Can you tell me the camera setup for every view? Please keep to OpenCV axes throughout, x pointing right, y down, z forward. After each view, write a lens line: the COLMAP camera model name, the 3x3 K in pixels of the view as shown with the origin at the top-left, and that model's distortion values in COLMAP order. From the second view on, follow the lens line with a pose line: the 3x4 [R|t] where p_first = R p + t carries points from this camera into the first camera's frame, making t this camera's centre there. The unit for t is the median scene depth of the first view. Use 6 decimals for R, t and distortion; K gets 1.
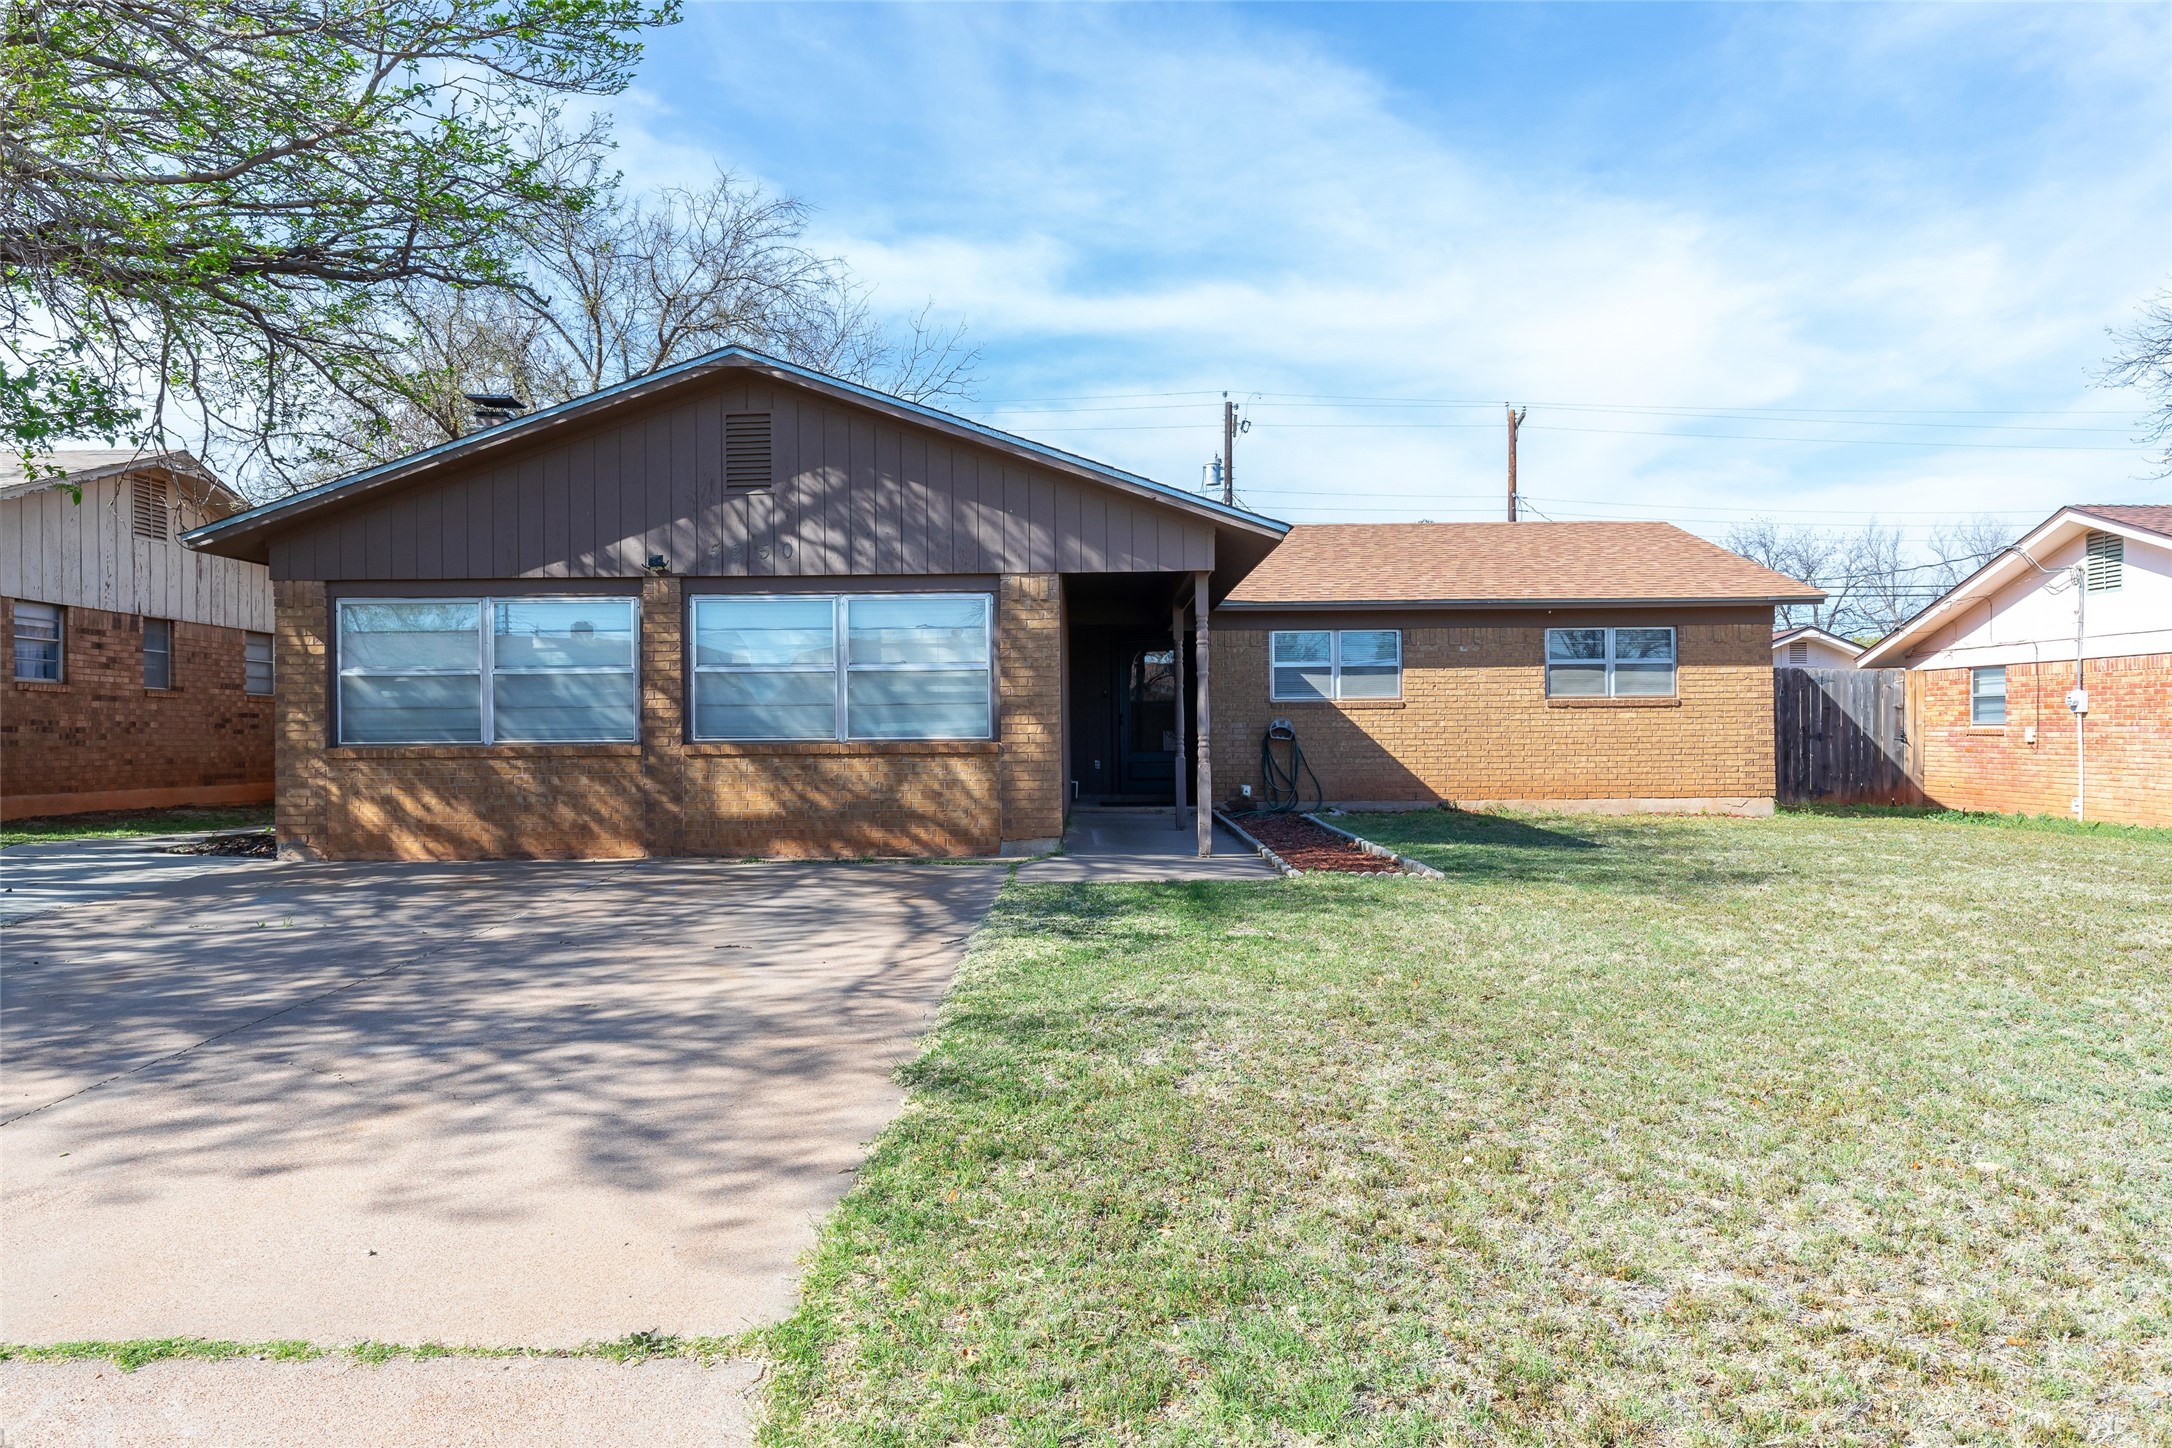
lens RADIAL K [[1468.8, 0, 1085.2], [0, 1468.8, 732.7], [0, 0, 1]] dist [-0.006340, 0.004695]
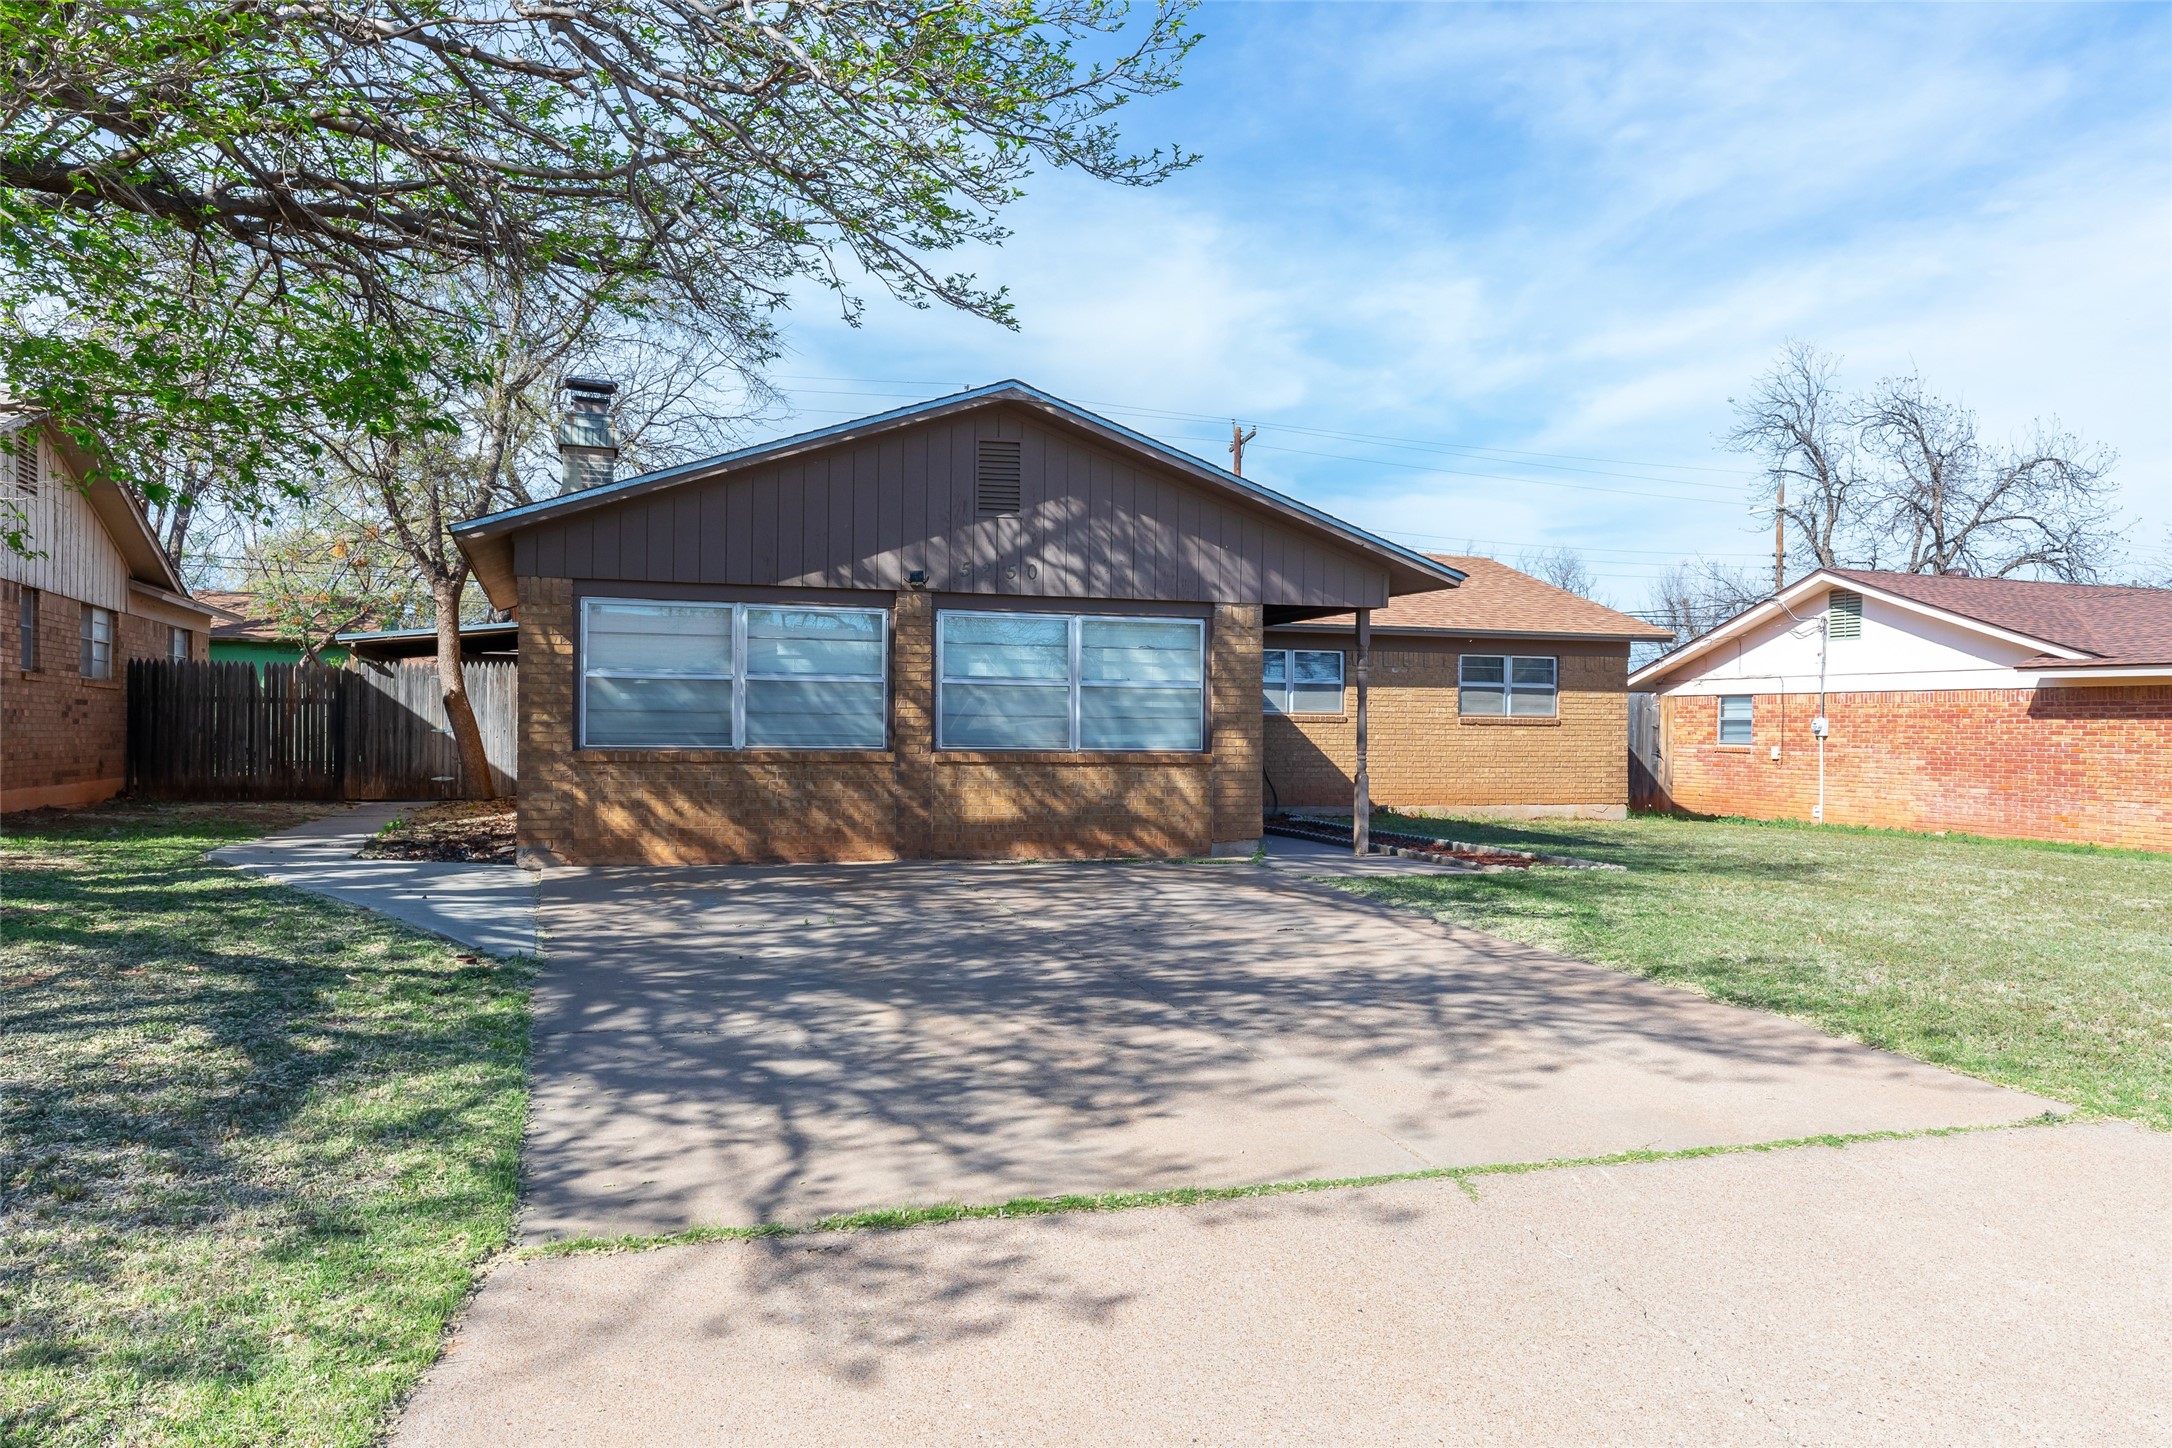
lens RADIAL K [[1598.6, 0, 1086.9], [0, 1598.6, 719.4], [0, 0, 1]] dist [-0.000234, -0.000956]
pose [[0.947193, 0.020226, 0.320025, -0.533546], [-0.018372, 0.999792, -0.008812, -0.007325], [-0.320137, 0.002468, 0.947368, -0.113898]]
